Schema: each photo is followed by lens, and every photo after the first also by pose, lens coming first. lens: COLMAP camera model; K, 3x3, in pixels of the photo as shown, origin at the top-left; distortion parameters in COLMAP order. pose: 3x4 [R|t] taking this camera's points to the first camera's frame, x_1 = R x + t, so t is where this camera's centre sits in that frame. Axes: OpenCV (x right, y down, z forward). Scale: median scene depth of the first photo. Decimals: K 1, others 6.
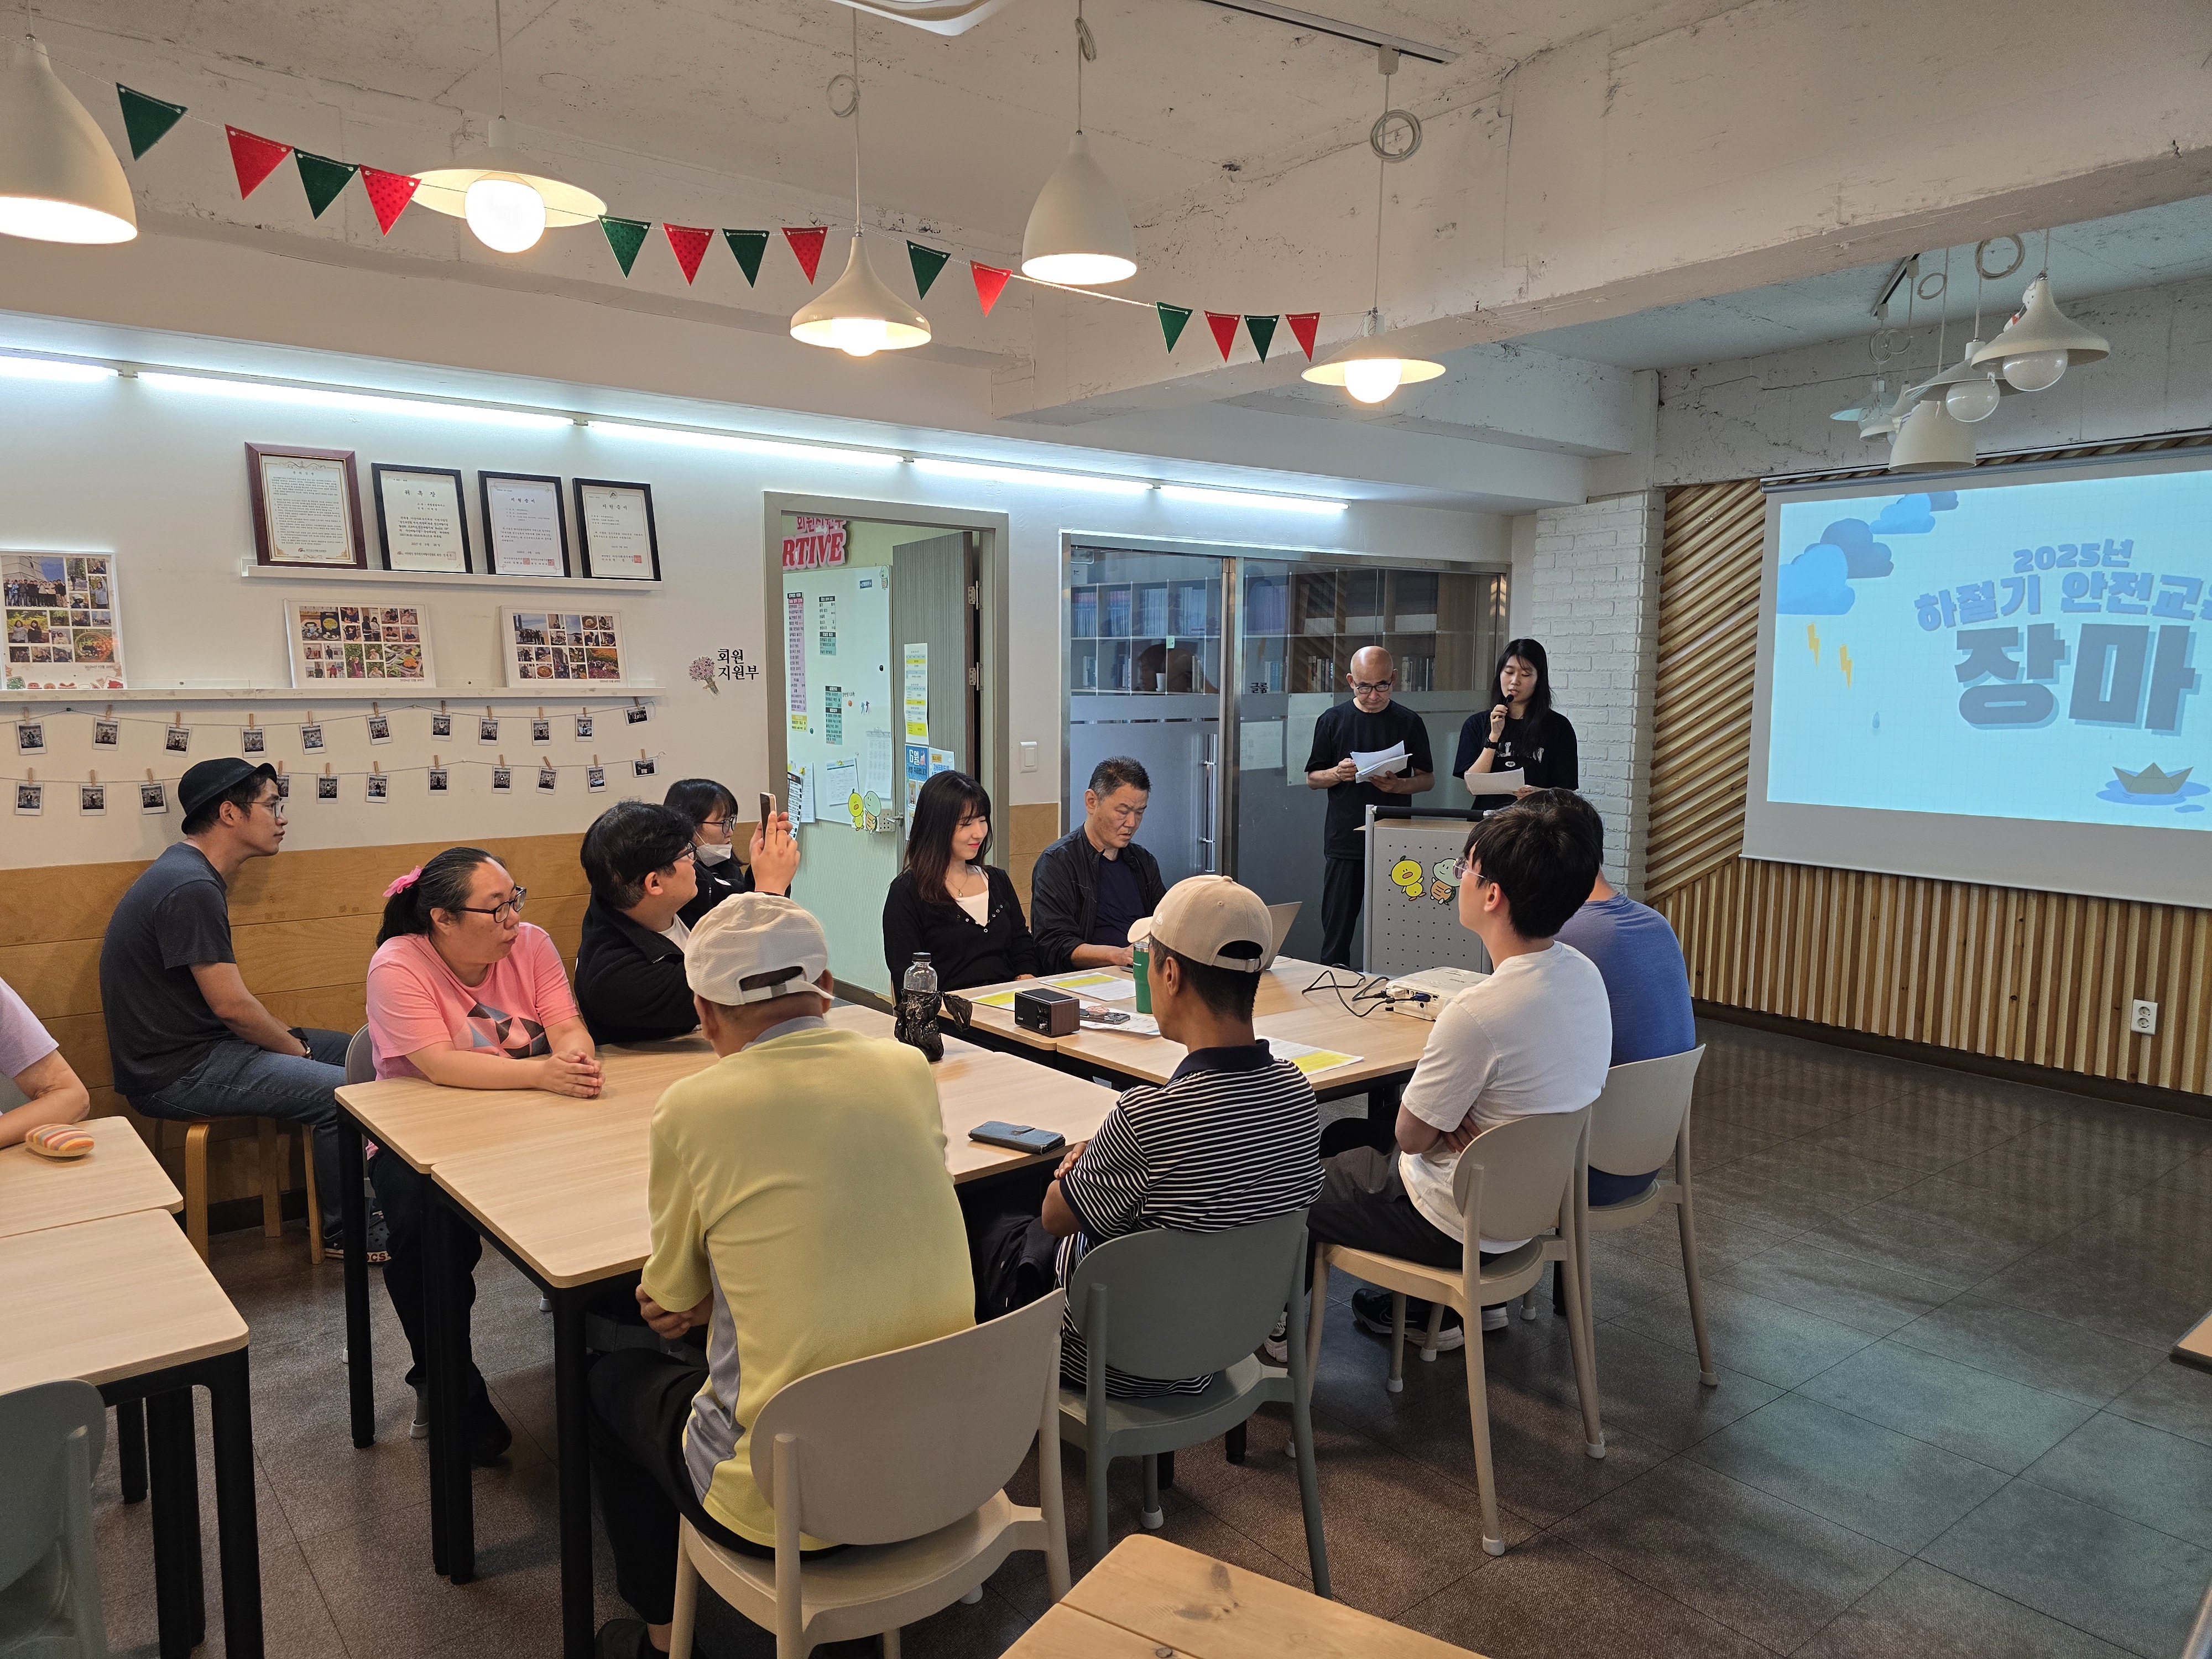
lens RADIAL K [[1489.2, 0, 1103.2], [0, 1489.2, 853.7], [0, 0, 1]] dist [0.055048, -0.084882]
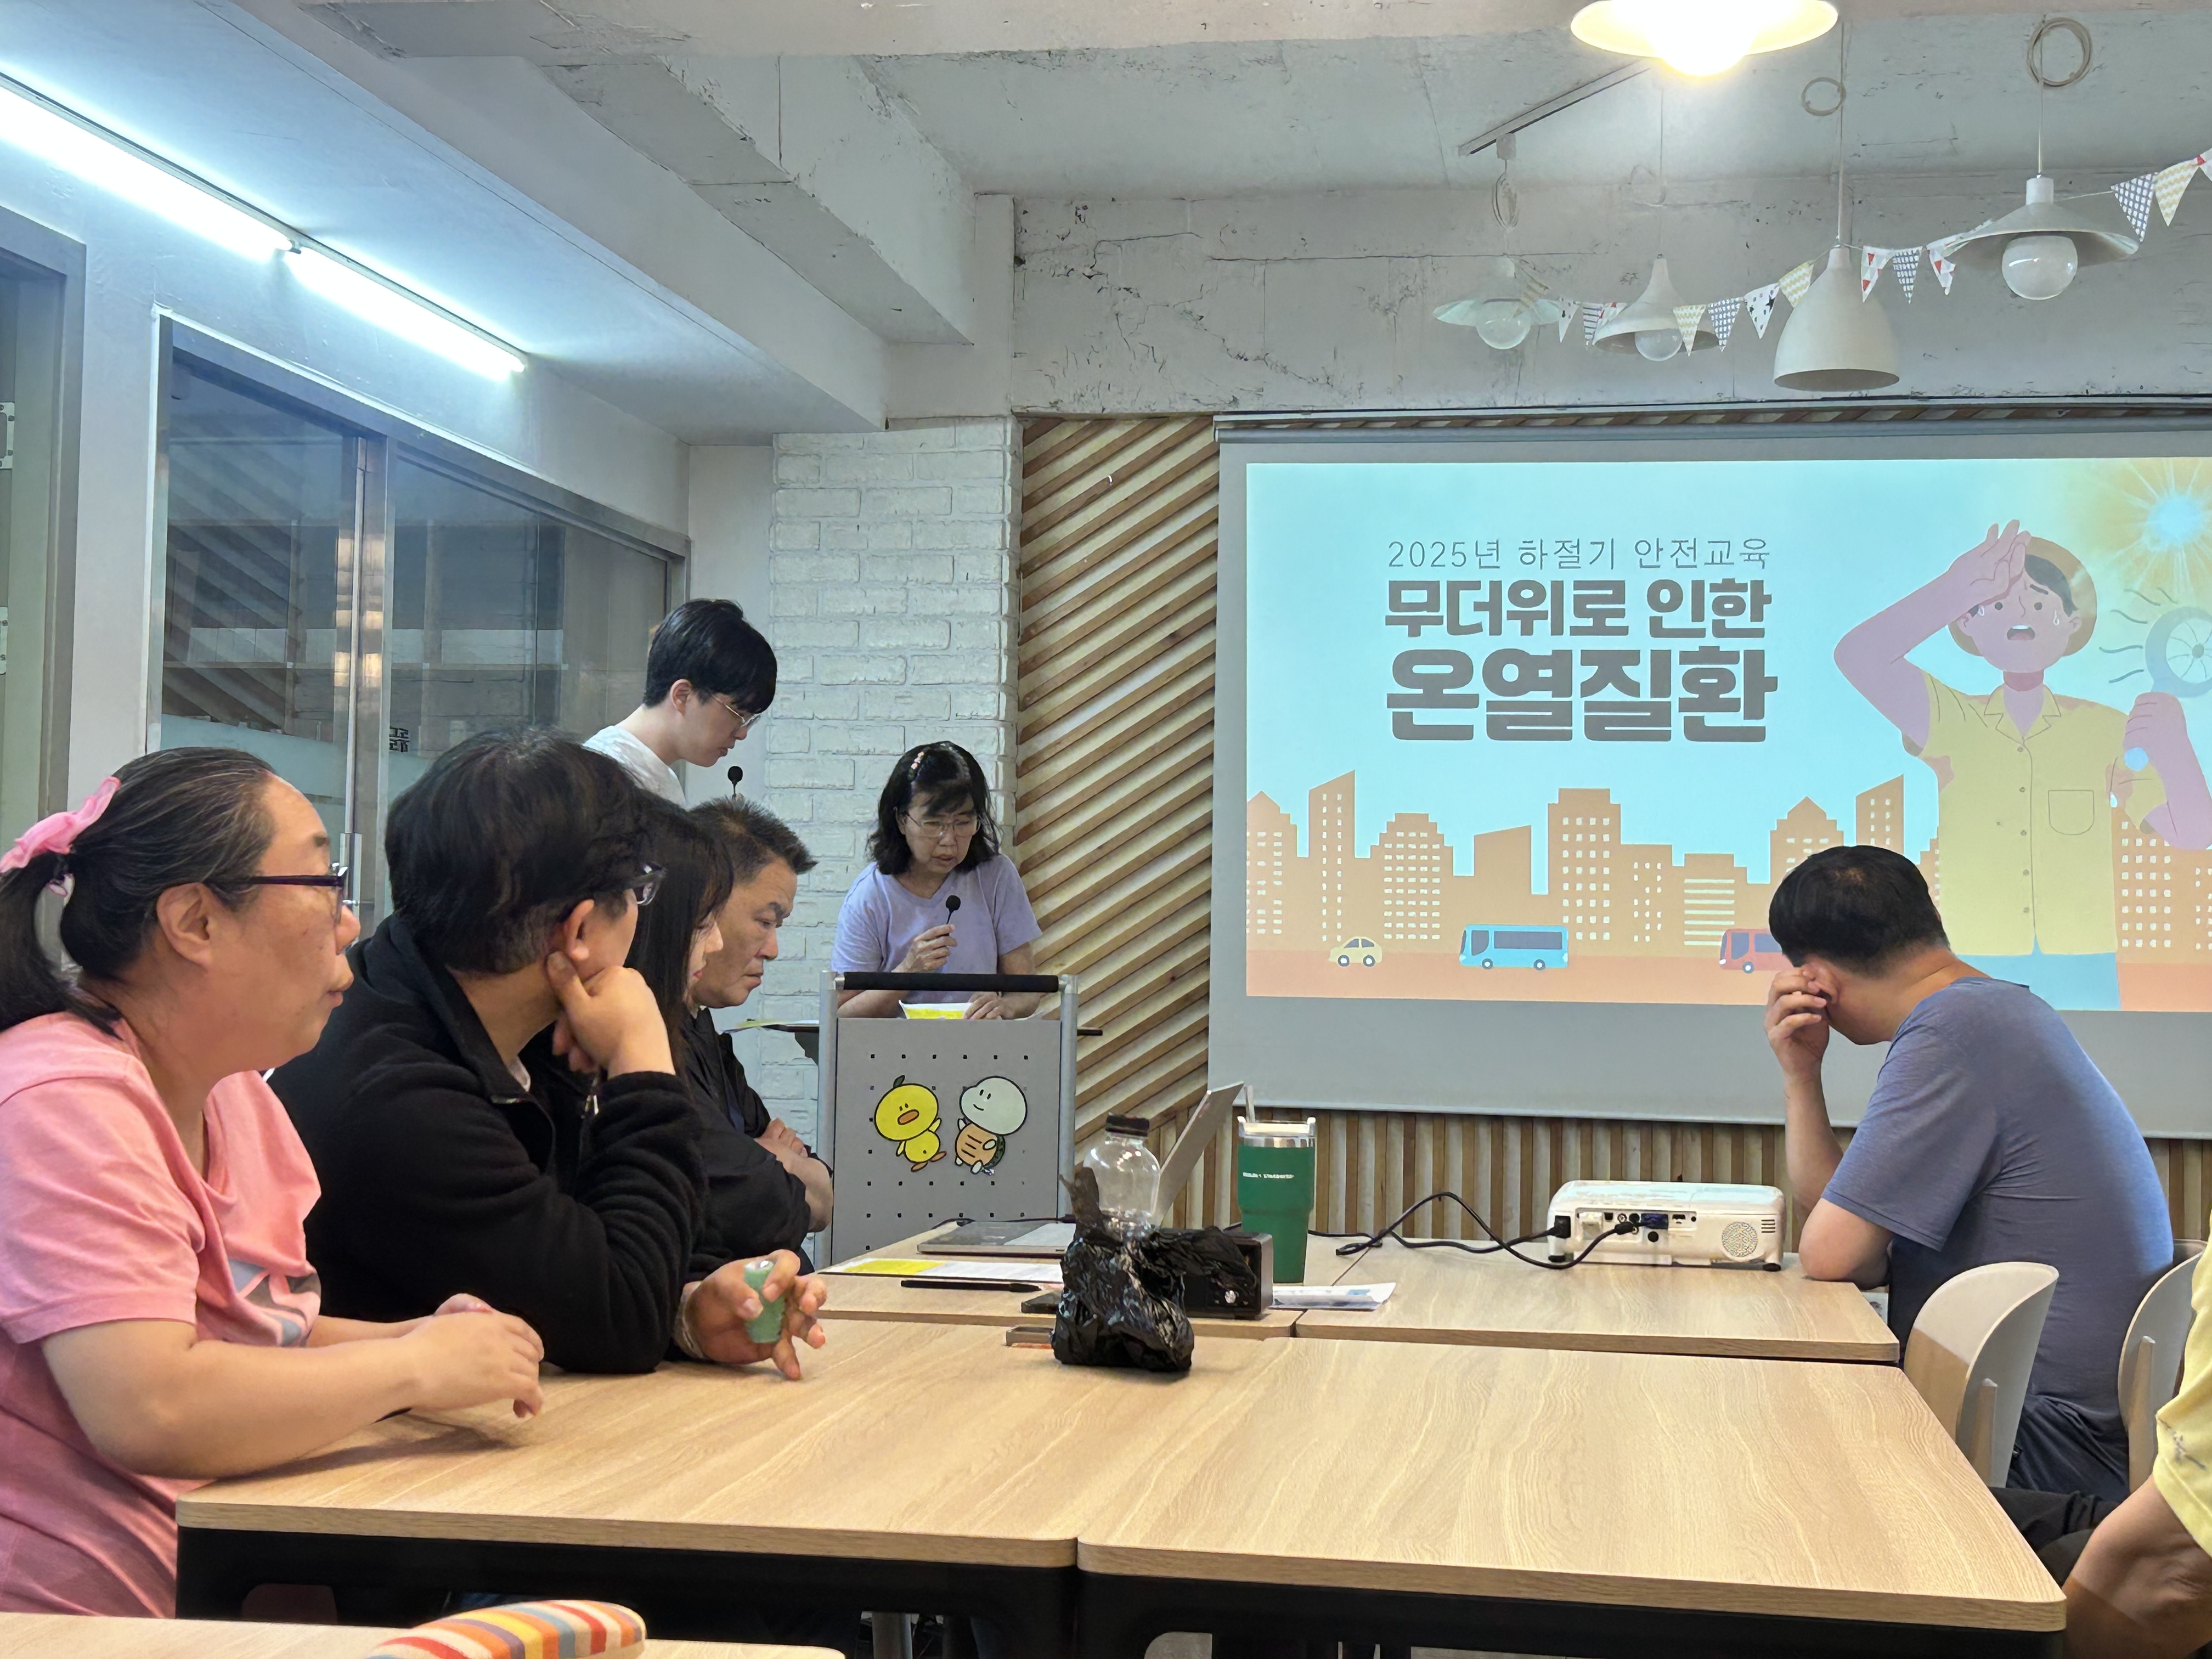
lens RADIAL K [[3370.7, 0, 1106.0], [0, 3370.7, 829.5], [0, 0, 1]] dist [0.173892, -0.030630]
pose [[0.744489, 0.032422, 0.666847, -0.528908], [0.070114, 0.989500, -0.126387, 0.071808], [-0.663943, 0.140849, 0.734398, 0.165014]]
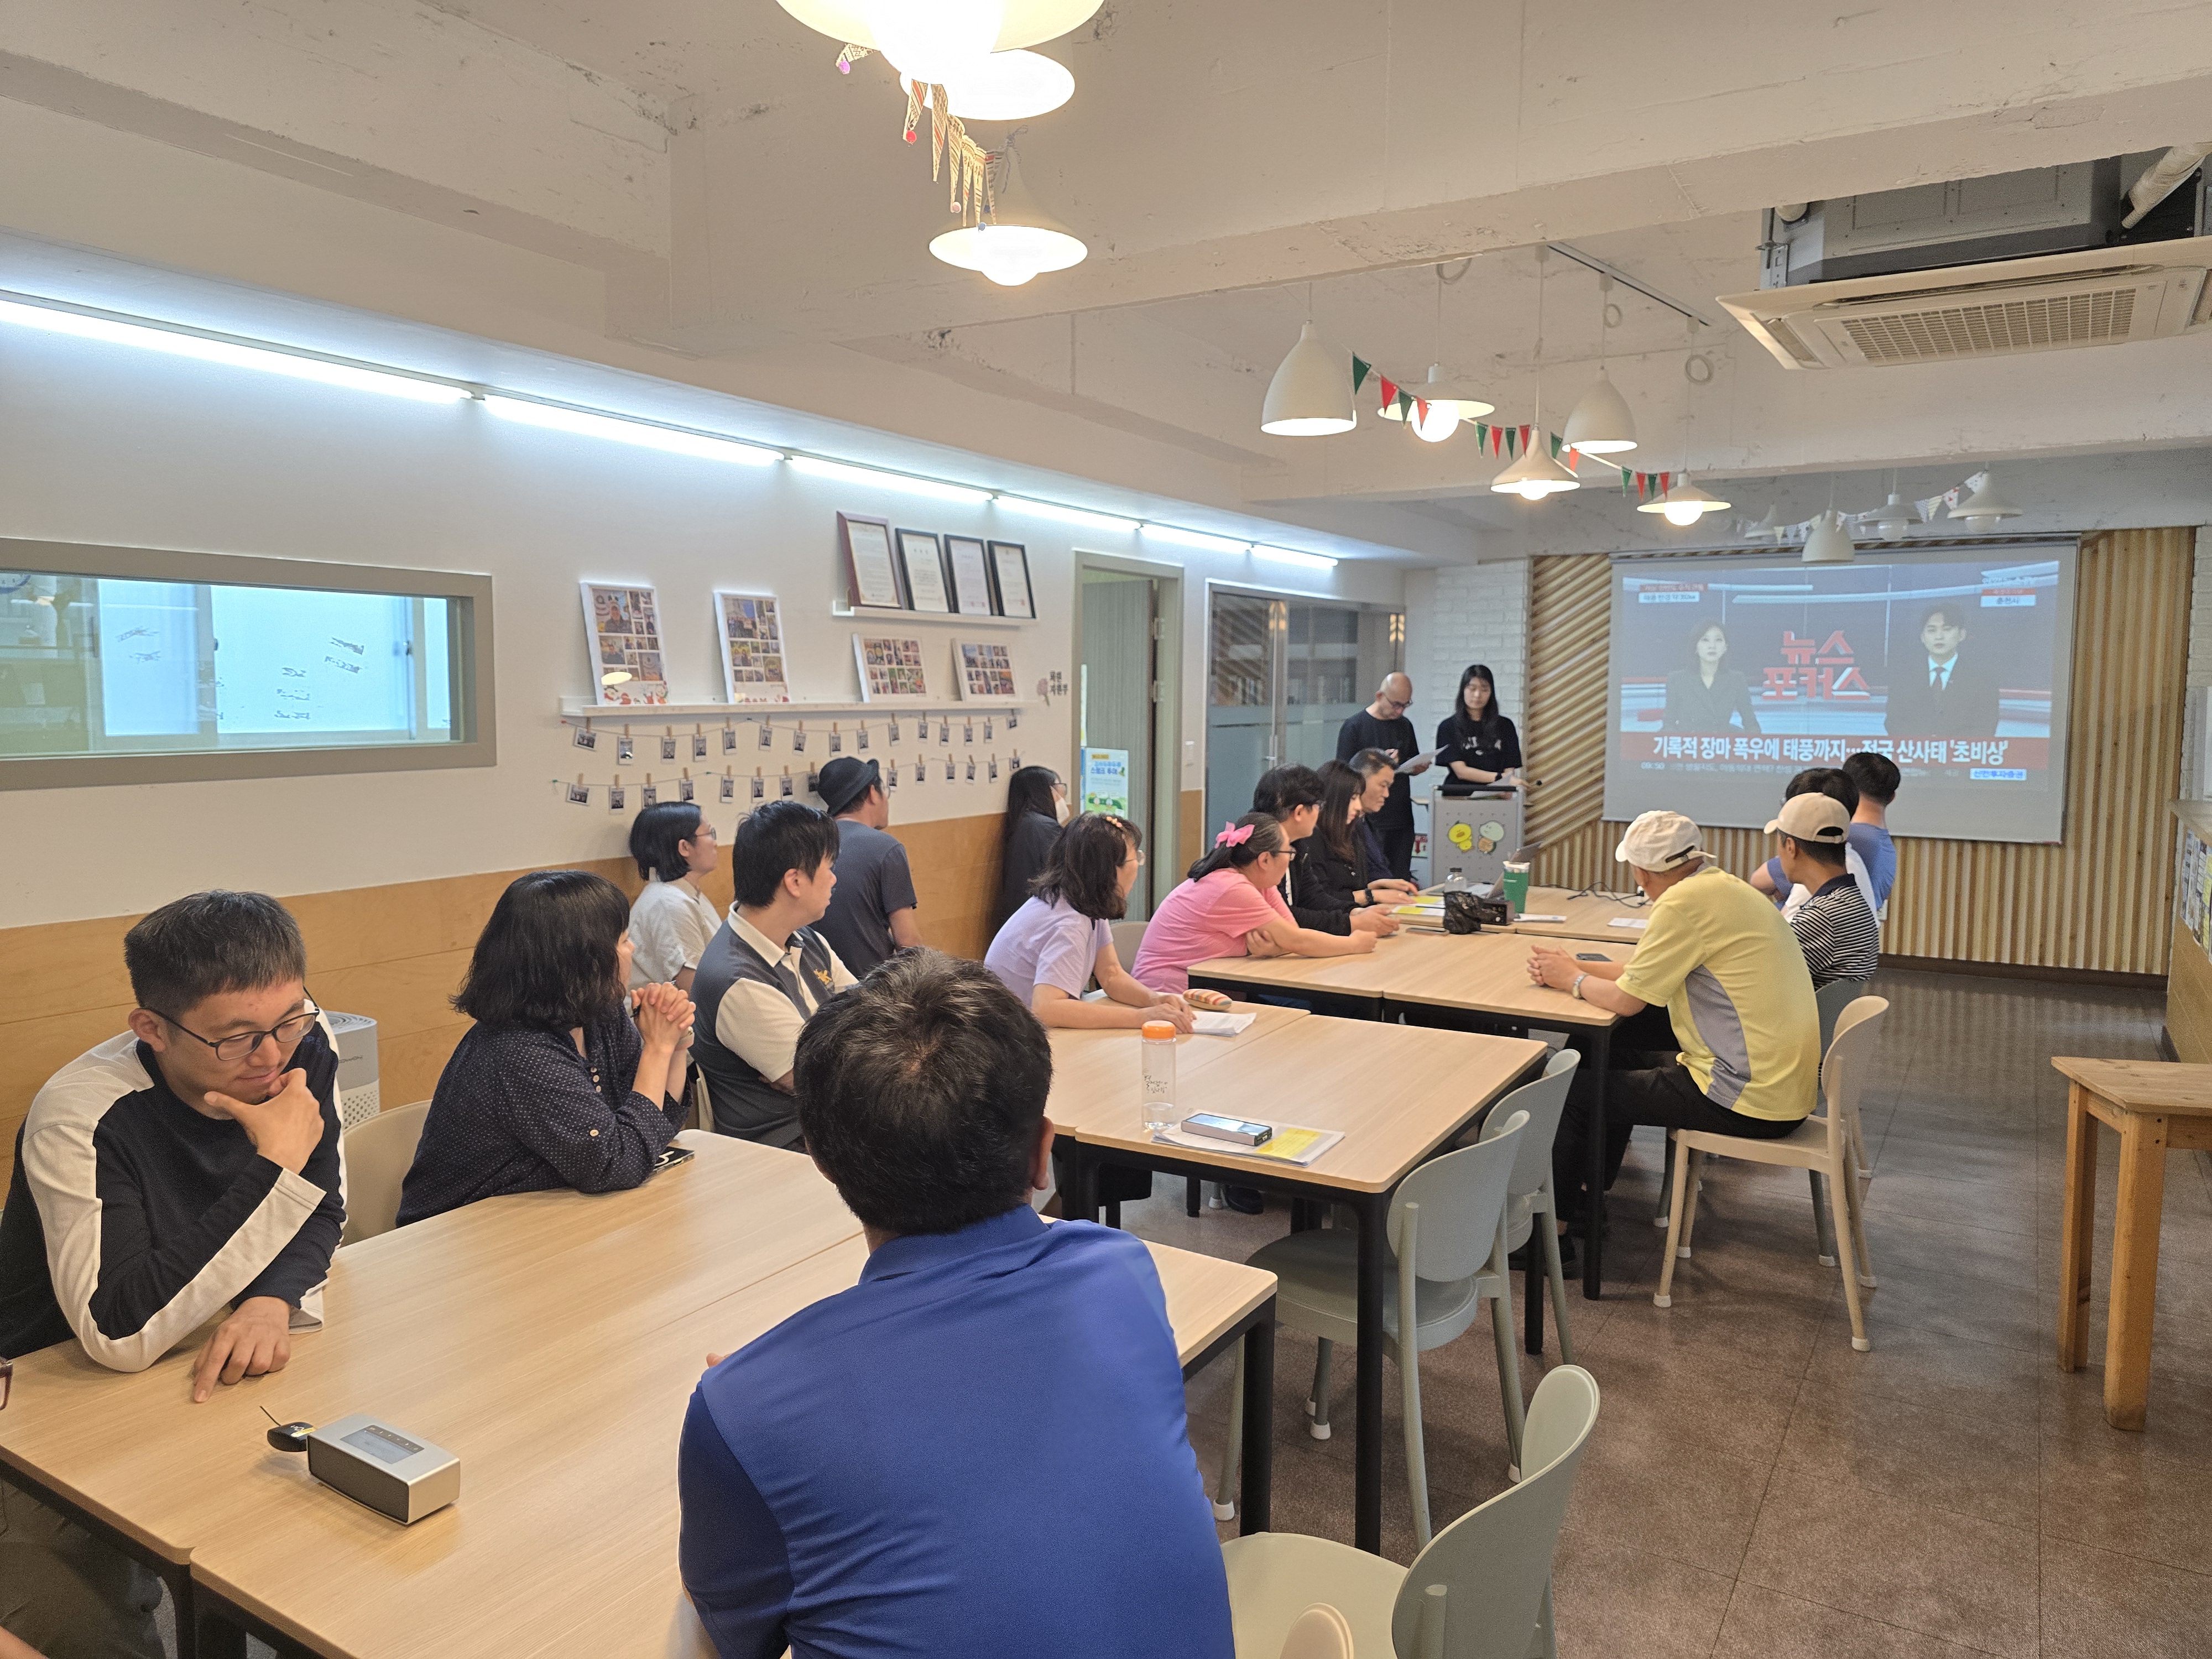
lens RADIAL K [[1519.9, 0, 1055.0], [0, 1519.9, 834.9], [0, 0, 1]] dist [0.005134, -0.038069]
pose [[0.945153, -0.033731, 0.324882, -0.675709], [0.042770, 0.998870, -0.020719, 0.030801], [-0.323816, 0.033478, 0.945528, -0.230308]]
